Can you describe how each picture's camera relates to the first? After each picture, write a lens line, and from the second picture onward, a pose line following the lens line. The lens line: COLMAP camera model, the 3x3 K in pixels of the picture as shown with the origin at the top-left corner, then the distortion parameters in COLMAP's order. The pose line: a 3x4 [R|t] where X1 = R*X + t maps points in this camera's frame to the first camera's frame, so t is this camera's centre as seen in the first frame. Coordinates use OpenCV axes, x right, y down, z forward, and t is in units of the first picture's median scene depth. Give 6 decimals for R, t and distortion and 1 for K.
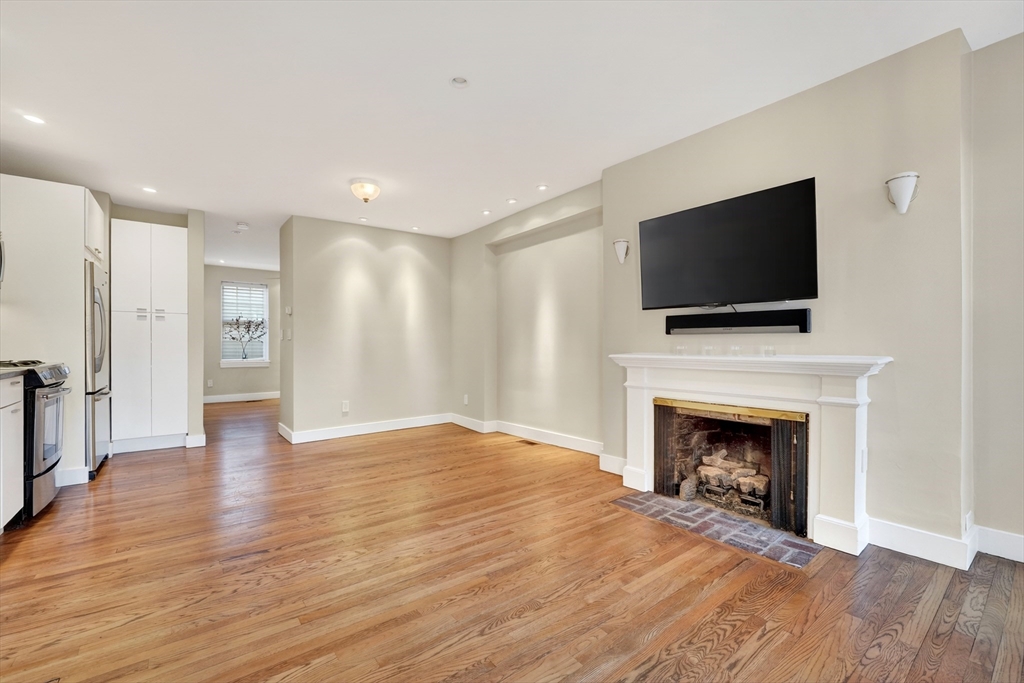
lens RADIAL K [[439.0, 0, 509.1], [0, 439.0, 341.6], [0, 0, 1]] dist [-0.010931, 0.002678]
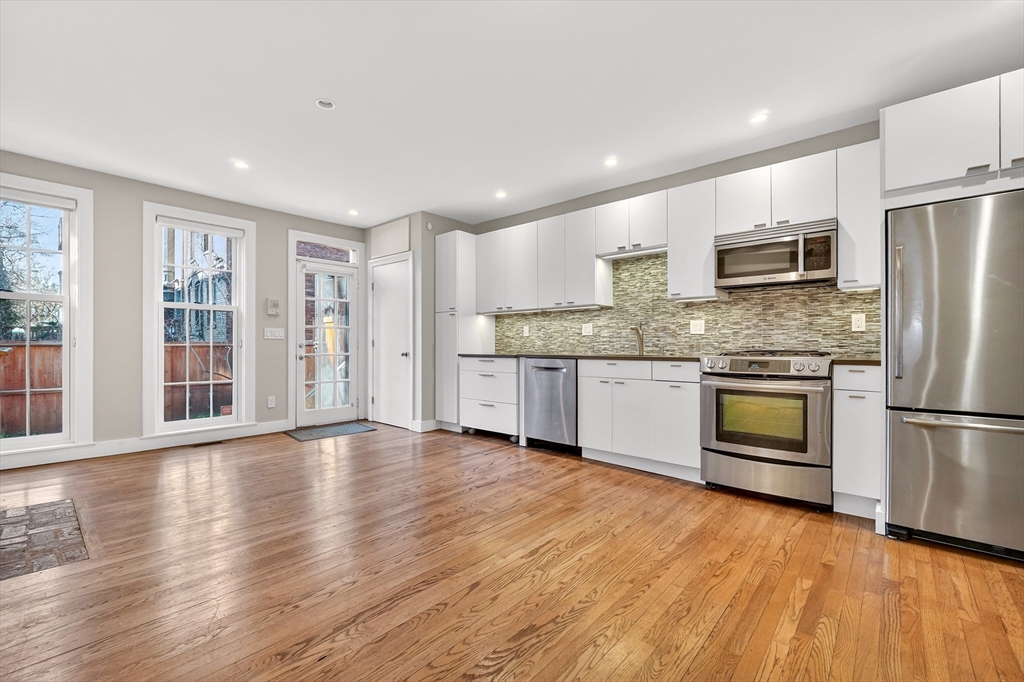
lens RADIAL K [[439.0, 0, 519.3], [0, 439.0, 345.0], [0, 0, 1]] dist [-0.010931, 0.002678]
pose [[-0.978574, 0.002583, -0.205878, -0.284763], [0.003590, 0.999983, -0.004521, 0.024733], [0.205863, -0.005163, -0.978567, 1.698562]]
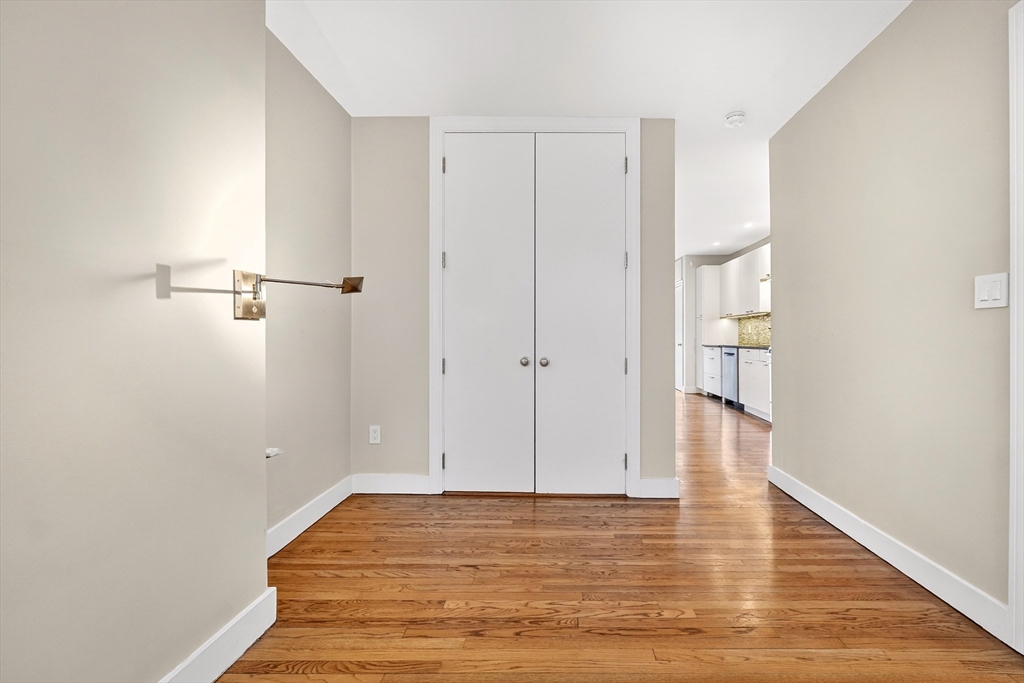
lens RADIAL K [[473.3, 0, 559.9], [0, 473.3, 335.6], [0, 0, 1]] dist [-0.000218, -0.000024]
pose [[-0.799756, 0.001805, 0.600323, -1.316443], [-0.003661, 0.999962, -0.007883, 0.022639], [-0.600314, -0.008502, -0.799719, 2.687516]]
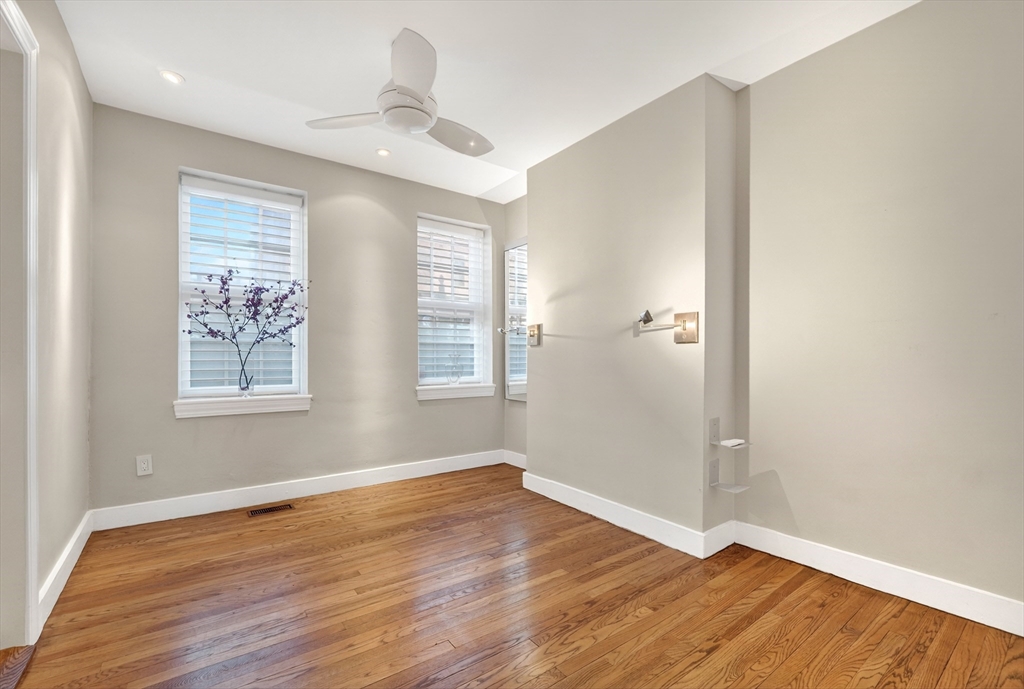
lens RADIAL K [[452.9, 0, 514.6], [0, 452.9, 348.6], [0, 0, 1]] dist [-0.005300, 0.001896]
pose [[0.999957, 0.002496, -0.008948, -1.013216], [-0.002517, 0.999994, -0.002351, 0.012922], [0.008942, 0.002374, 0.999957, 1.682679]]
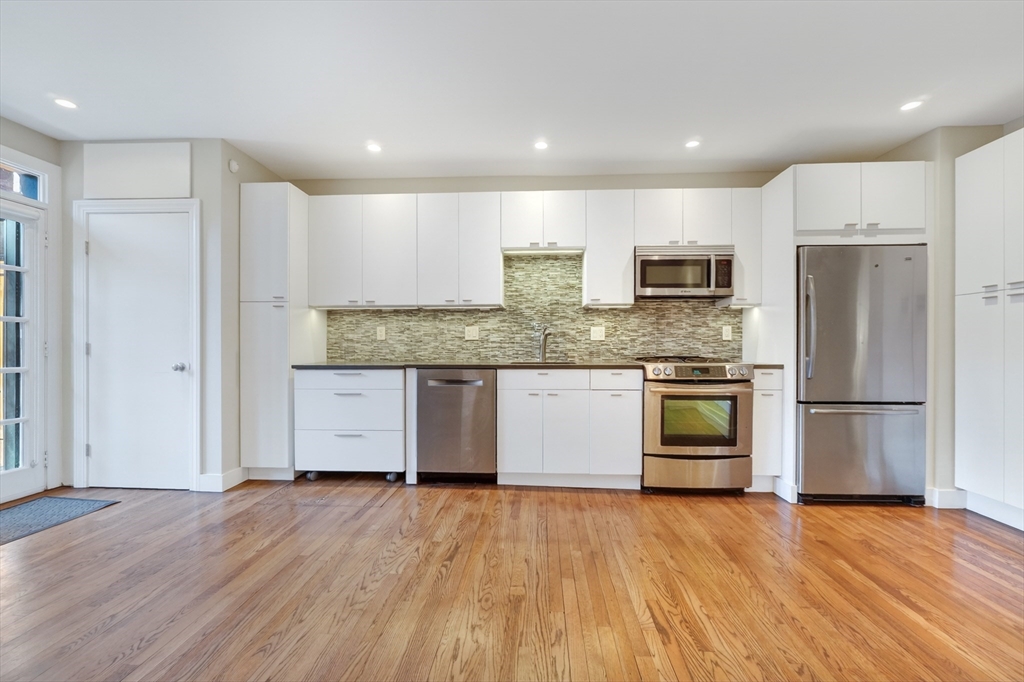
lens RADIAL K [[439.0, 0, 520.5], [0, 439.0, 347.8], [0, 0, 1]] dist [-0.010931, 0.002678]
pose [[-0.638489, 0.004626, -0.769617, 0.059050], [0.005531, 0.999984, 0.001422, 0.008301], [0.769611, -0.003349, -0.638505, 1.234433]]
